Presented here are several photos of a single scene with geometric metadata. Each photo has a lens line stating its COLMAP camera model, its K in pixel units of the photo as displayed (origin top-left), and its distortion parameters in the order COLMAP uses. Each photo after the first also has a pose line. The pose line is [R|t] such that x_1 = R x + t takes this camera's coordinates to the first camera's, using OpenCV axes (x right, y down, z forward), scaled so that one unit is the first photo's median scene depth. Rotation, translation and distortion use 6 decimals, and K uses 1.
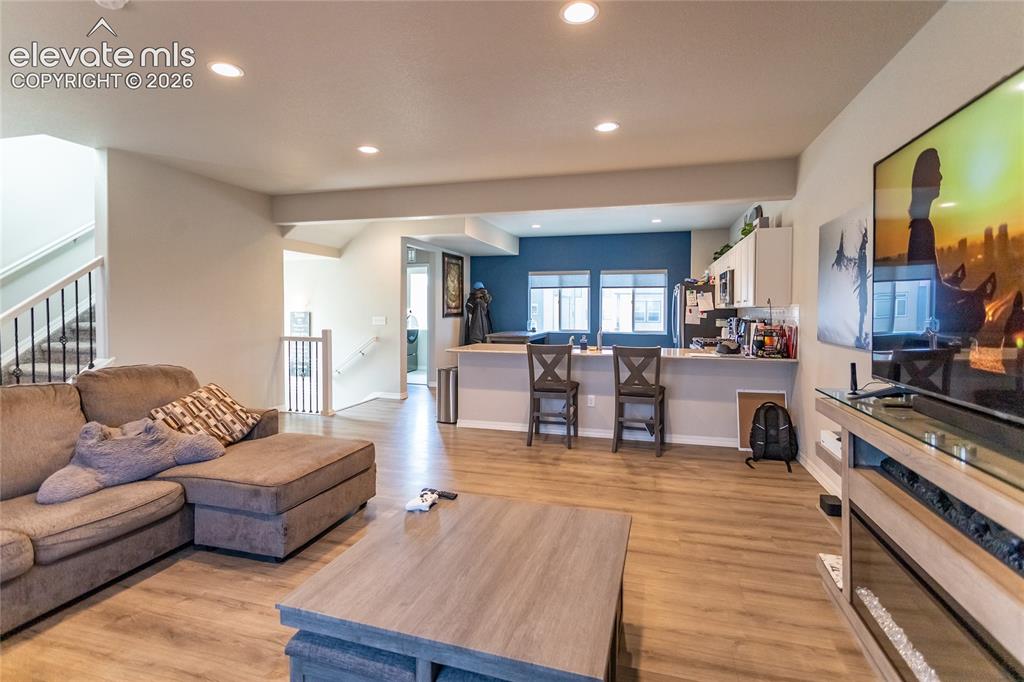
lens RADIAL K [[478.5, 0, 521.2], [0, 478.5, 327.9], [0, 0, 1]] dist [0.000820, 0.000787]
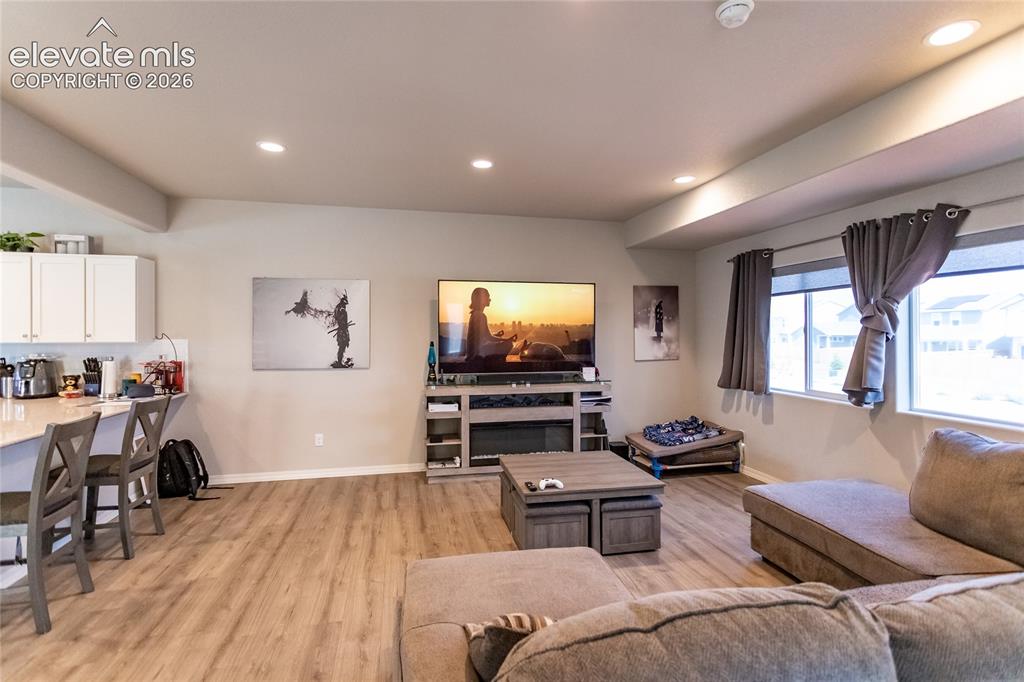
lens RADIAL K [[491.9, 0, 508.8], [0, 491.9, 331.0], [0, 0, 1]] dist [-0.019194, 0.017328]
pose [[-0.468276, 0.006331, 0.883559, -0.743138], [0.032959, 0.999404, 0.010307, -0.058739], [-0.882967, 0.033948, -0.468206, 0.915642]]
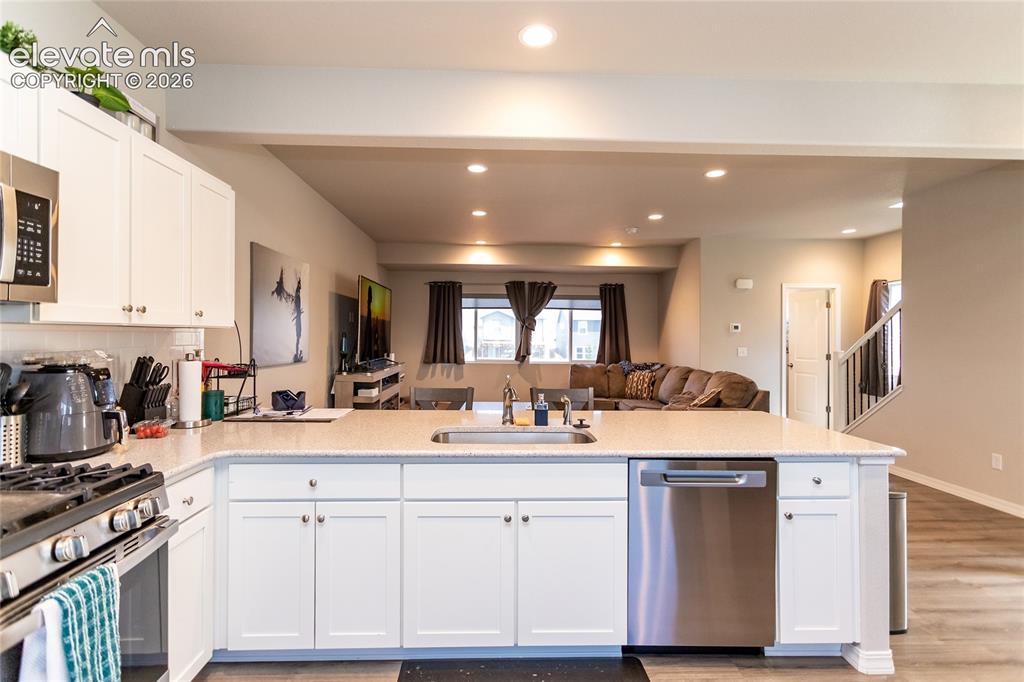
lens RADIAL K [[491.9, 0, 508.8], [0, 491.9, 331.0], [0, 0, 1]] dist [-0.019194, 0.017328]
pose [[-0.948863, -0.008620, -0.315569, 0.411990], [-0.016930, 0.999578, 0.023601, -0.066965], [0.315233, 0.027737, -0.948609, 1.839229]]
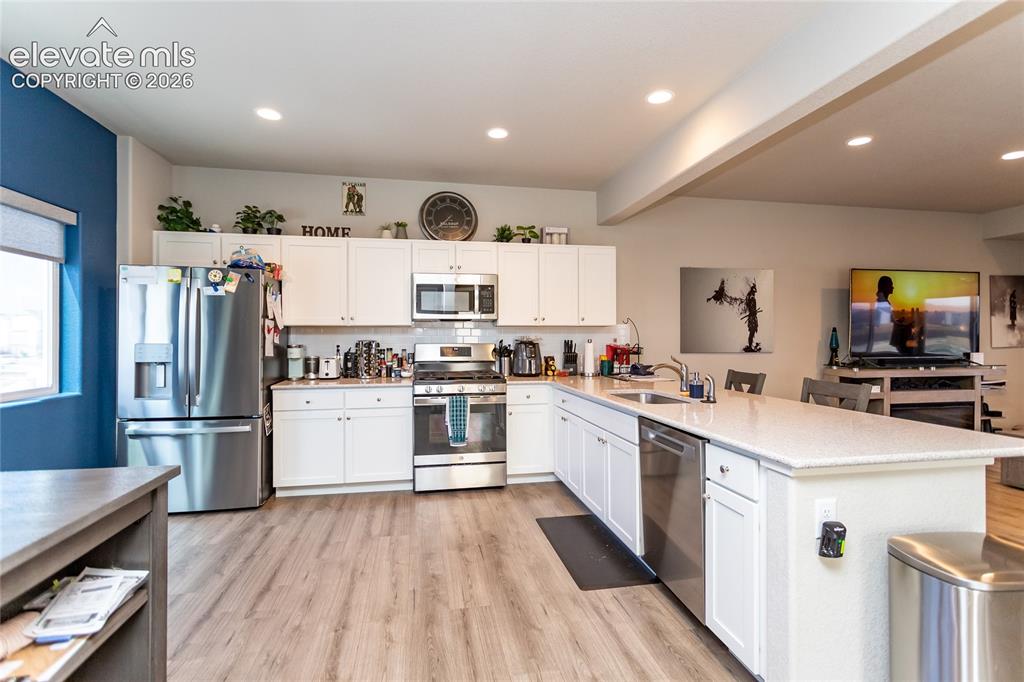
lens RADIAL K [[478.5, 0, 521.2], [0, 478.5, 327.9], [0, 0, 1]] dist [0.000820, 0.000787]
pose [[-0.441170, 0.007388, 0.897393, -0.346466], [0.031336, 0.999483, 0.007177, -0.060348], [-0.896876, 0.031287, -0.441173, 1.806327]]
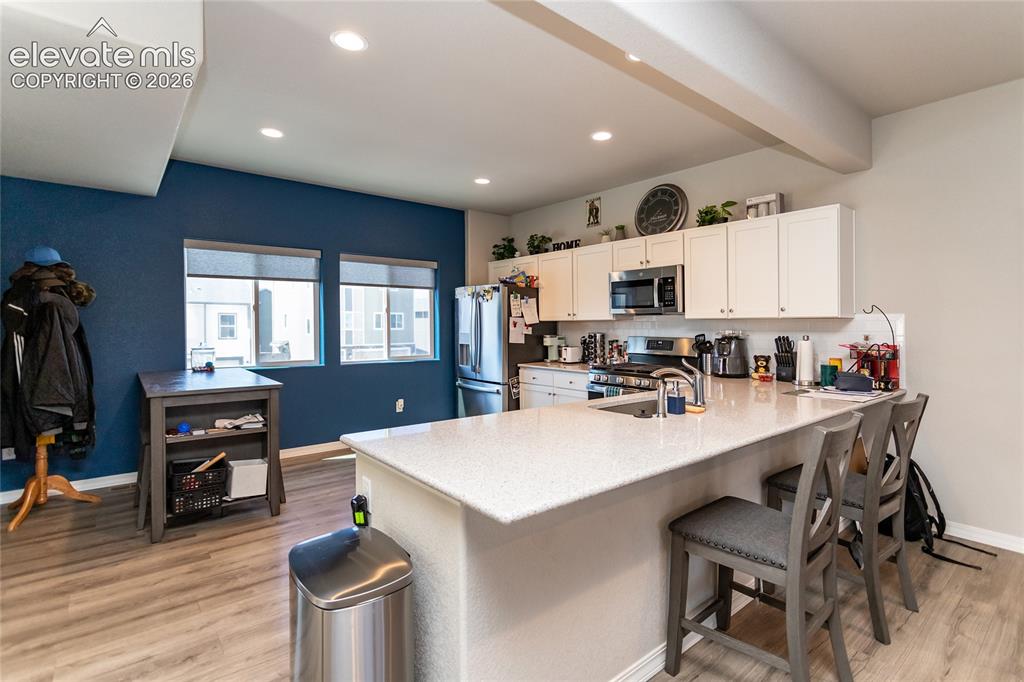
lens RADIAL K [[491.9, 0, 508.8], [0, 491.9, 331.0], [0, 0, 1]] dist [-0.019194, 0.017328]
pose [[0.580379, -0.014444, 0.814218, -0.409738], [0.032821, 0.999445, -0.005665, -0.040715], [-0.813685, 0.030011, 0.580531, 1.103775]]
